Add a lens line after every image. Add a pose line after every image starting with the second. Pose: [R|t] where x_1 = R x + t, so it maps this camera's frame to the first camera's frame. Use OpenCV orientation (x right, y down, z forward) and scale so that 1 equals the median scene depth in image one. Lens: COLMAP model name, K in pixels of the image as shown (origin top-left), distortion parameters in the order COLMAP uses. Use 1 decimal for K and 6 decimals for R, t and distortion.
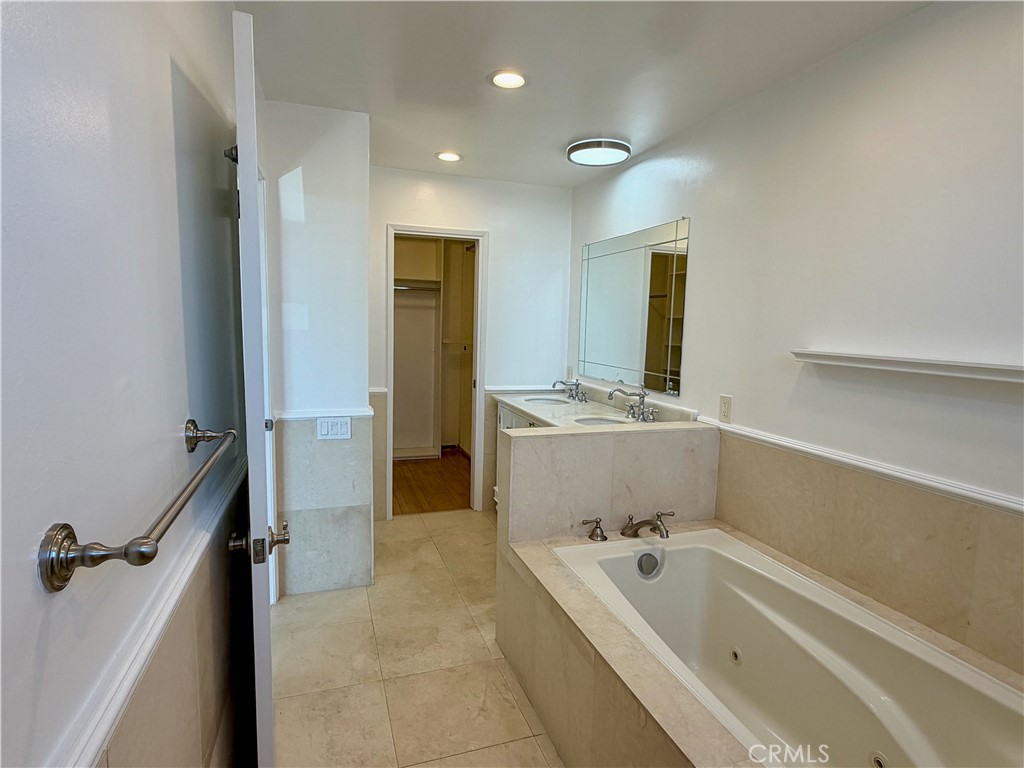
lens RADIAL K [[551.8, 0, 512.0], [0, 551.8, 384.0], [0, 0, 1]] dist [0.001870, 0.000112]
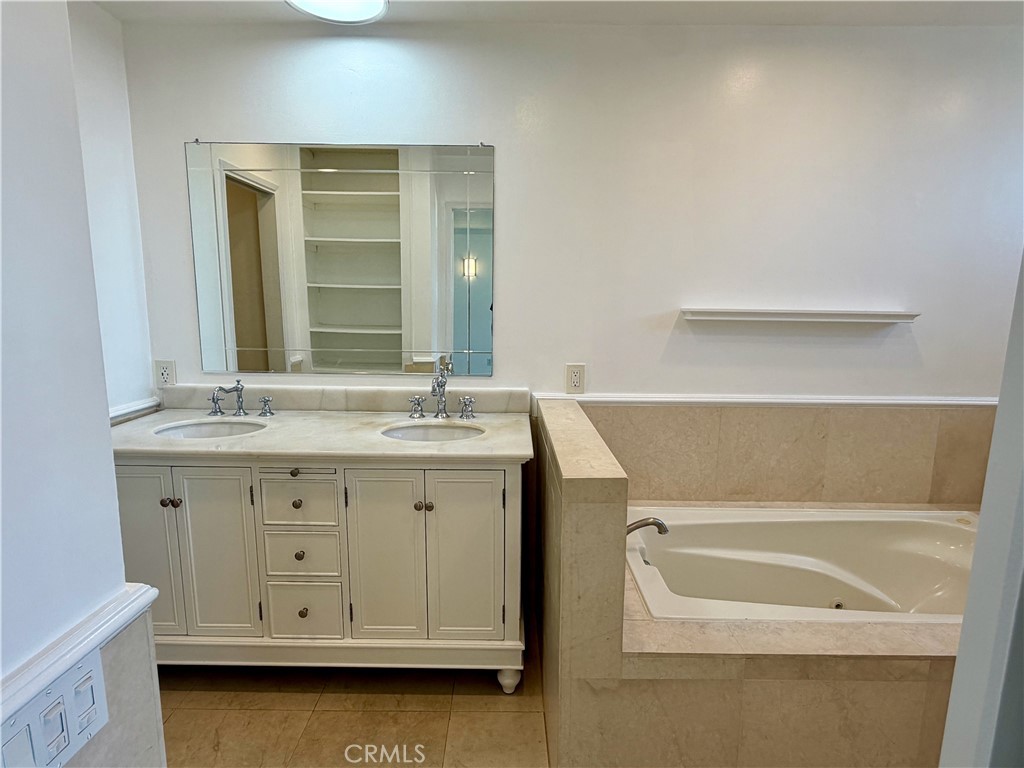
lens RADIAL K [[551.8, 0, 512.0], [0, 551.8, 384.0], [0, 0, 1]] dist [0.001870, 0.000112]
pose [[0.336748, -0.171383, 0.925866, -0.599123], [0.105717, 0.983961, 0.143686, -0.107598], [-0.935641, 0.049494, 0.349465, 0.953807]]
